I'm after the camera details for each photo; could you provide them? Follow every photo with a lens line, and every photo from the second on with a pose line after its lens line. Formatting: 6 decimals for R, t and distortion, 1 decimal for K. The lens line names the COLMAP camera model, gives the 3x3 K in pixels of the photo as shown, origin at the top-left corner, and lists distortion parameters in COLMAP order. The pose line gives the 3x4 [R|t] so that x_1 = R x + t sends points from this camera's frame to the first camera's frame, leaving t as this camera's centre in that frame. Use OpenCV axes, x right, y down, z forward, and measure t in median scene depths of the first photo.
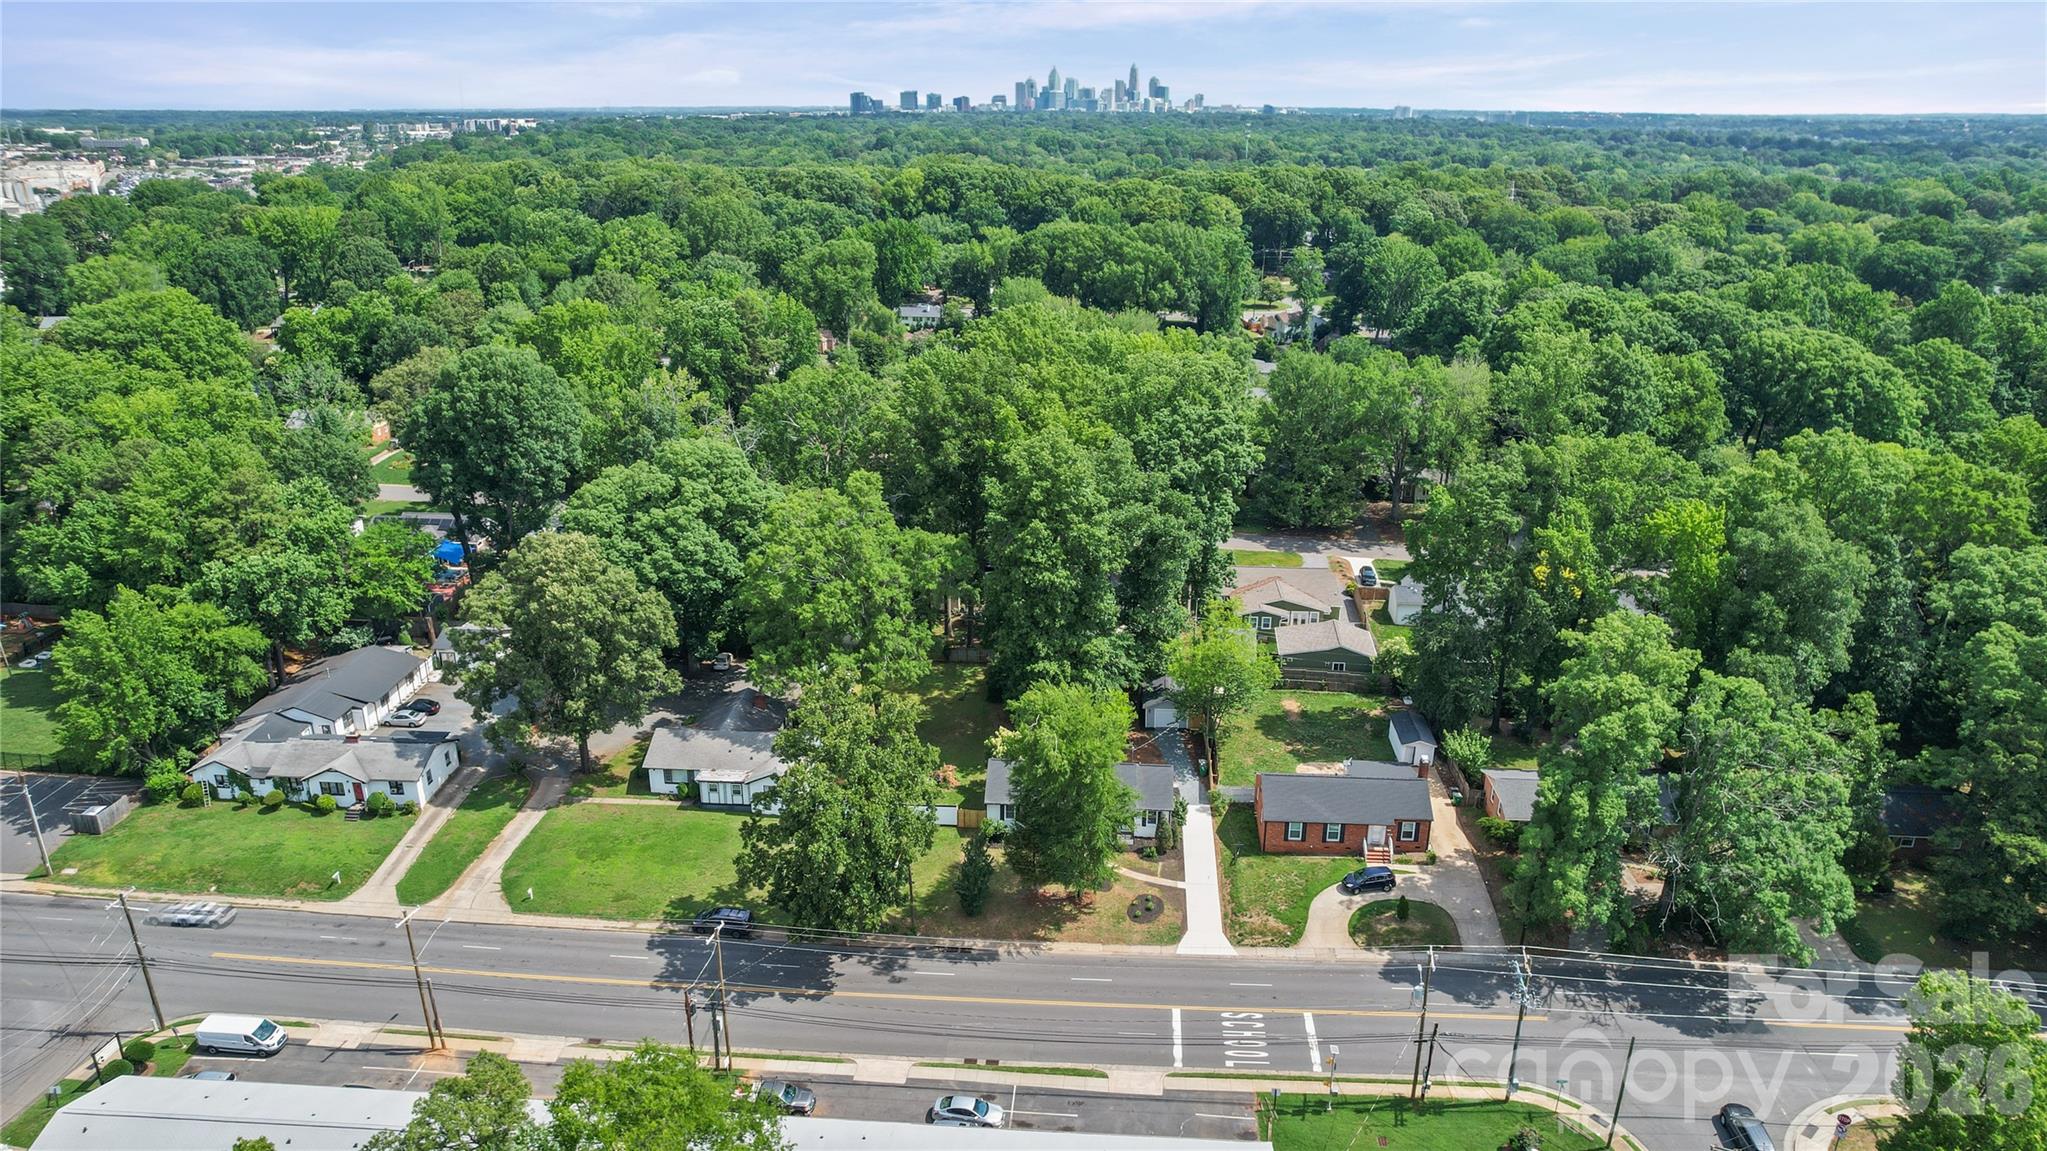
lens RADIAL K [[1358.9, 0, 1015.4], [0, 1358.9, 584.6], [0, 0, 1]] dist [-0.070068, 0.055079]
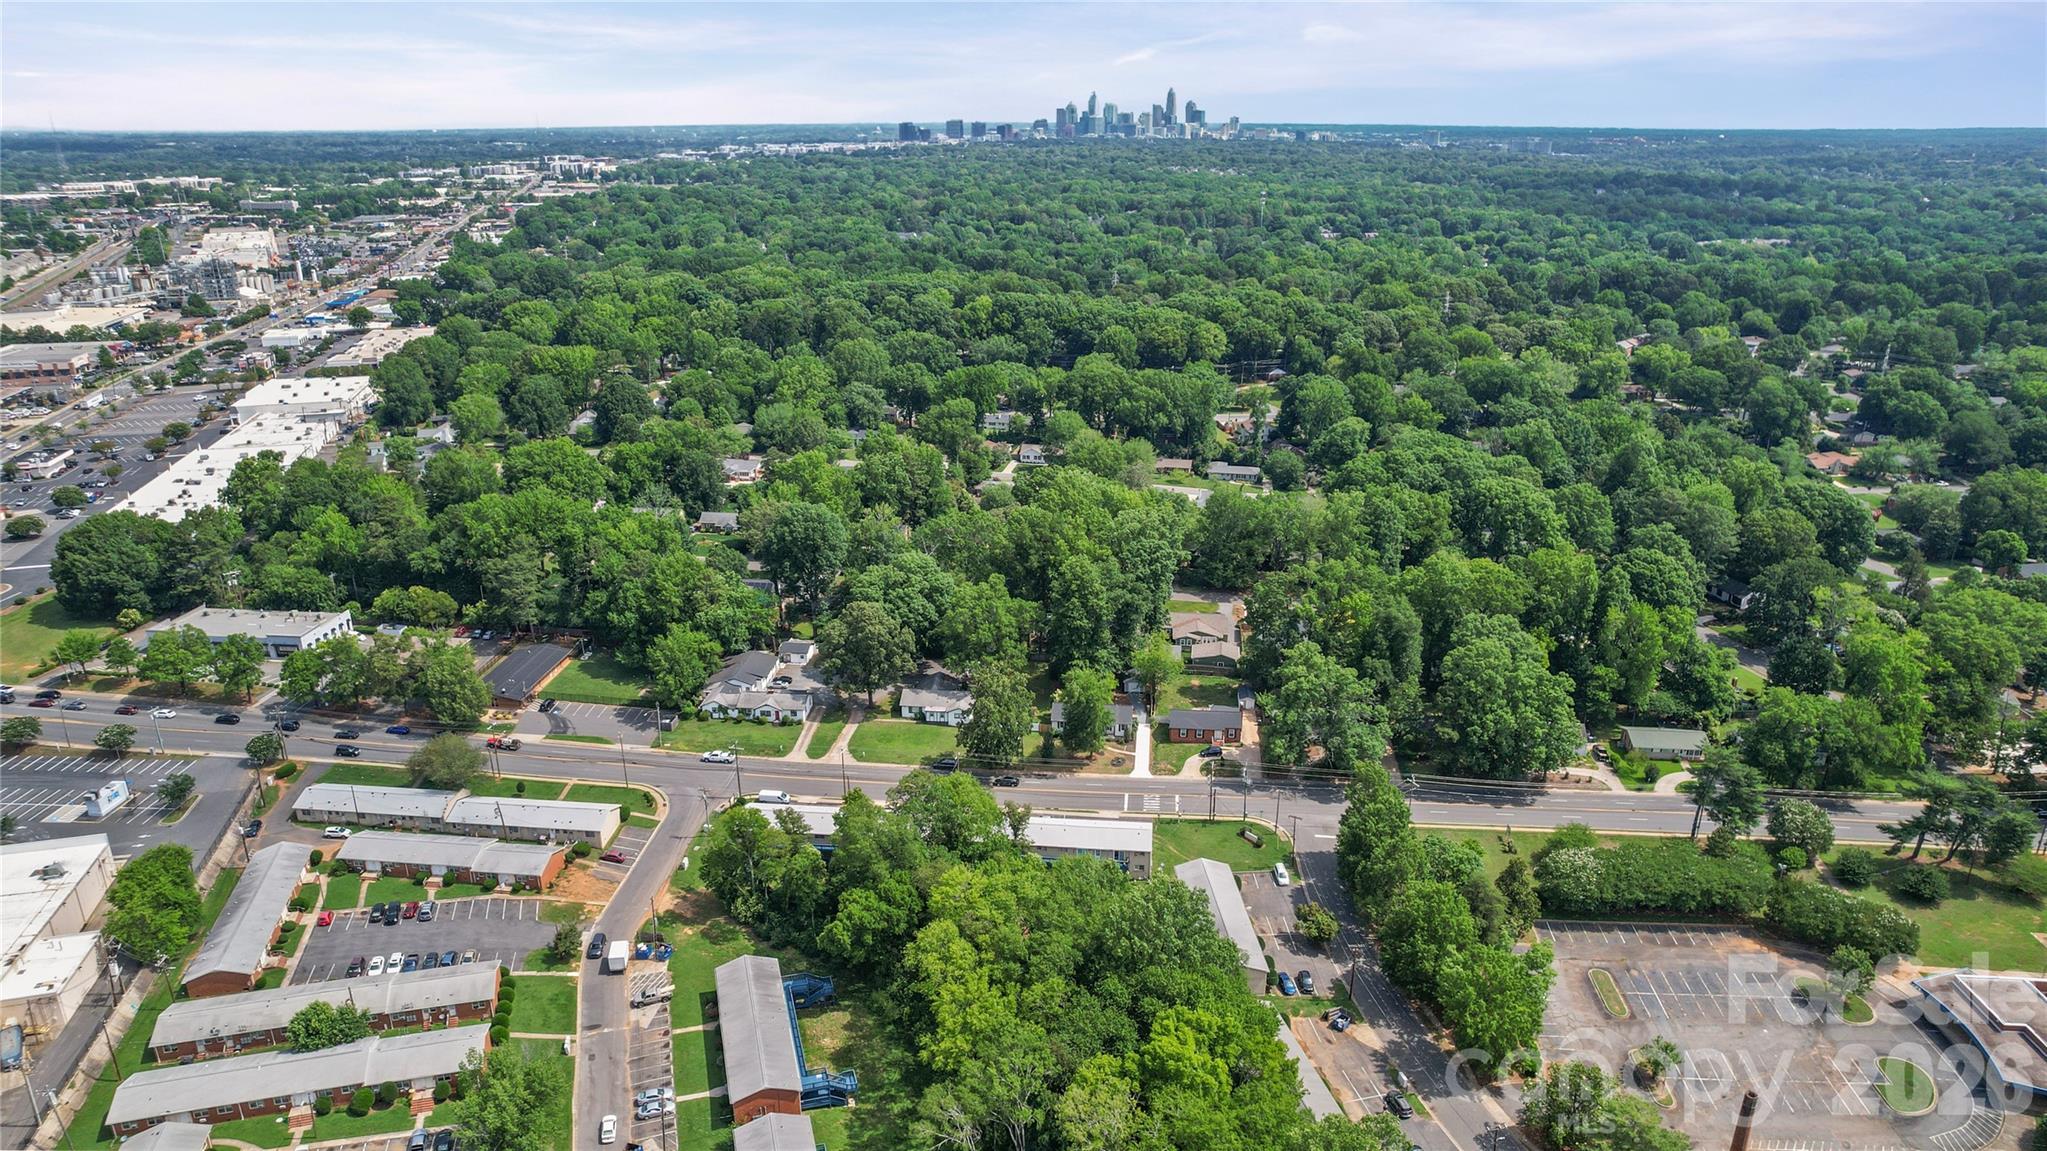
lens RADIAL K [[1358.9, 0, 1015.4], [0, 1358.9, 584.6], [0, 0, 1]] dist [-0.070068, 0.055079]
pose [[0.999598, 0.006587, -0.027593, -0.019642], [-0.006679, 0.999972, -0.003262, -0.060654], [0.027570, 0.003445, 0.999614, -1.254779]]
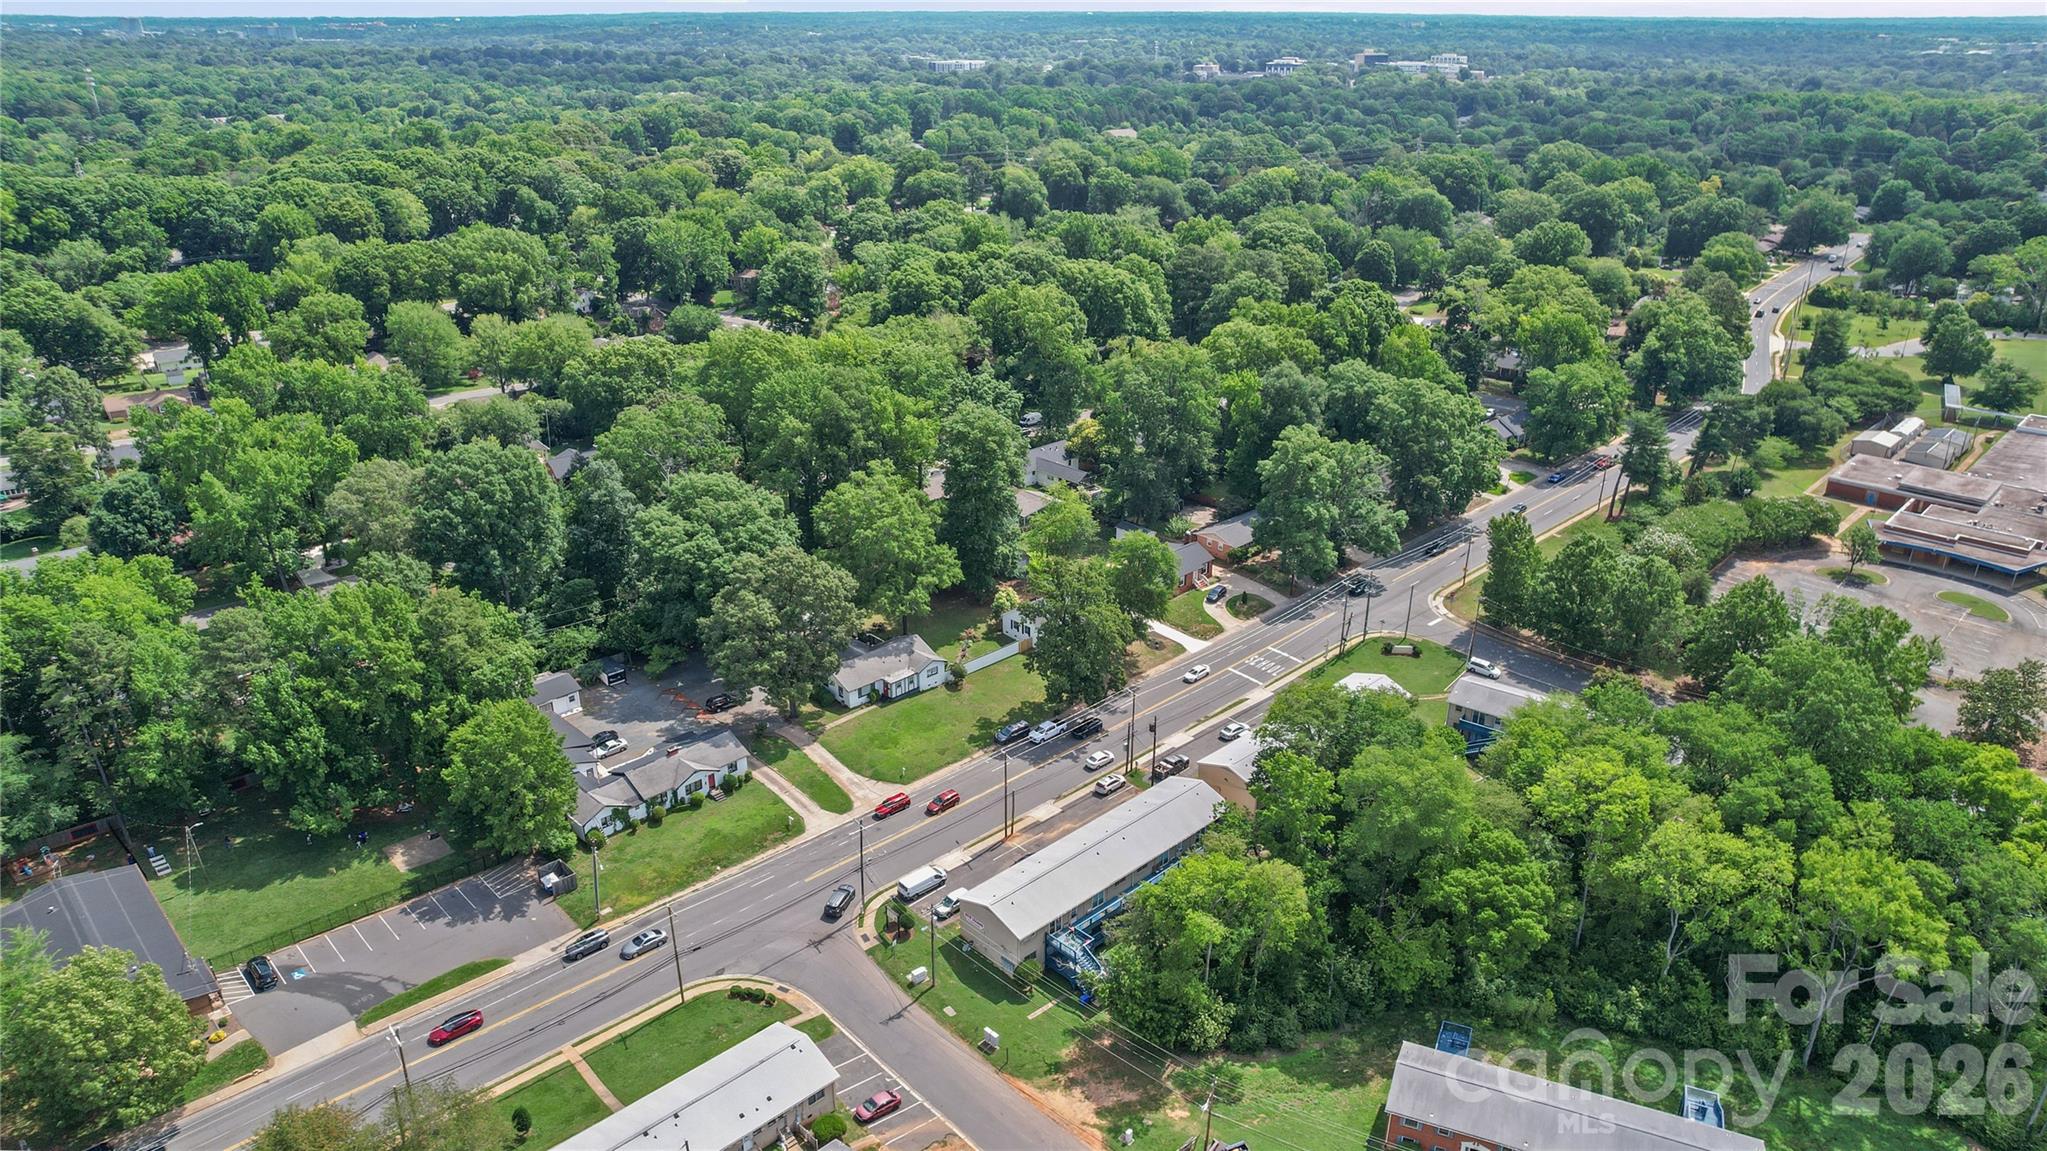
lens RADIAL K [[1358.9, 0, 1015.4], [0, 1358.9, 584.6], [0, 0, 1]] dist [-0.070068, 0.055079]
pose [[0.668751, -0.296722, 0.681709, -1.089490], [0.262457, 0.952095, 0.156942, -0.150993], [-0.695620, 0.073964, 0.714592, -0.158992]]
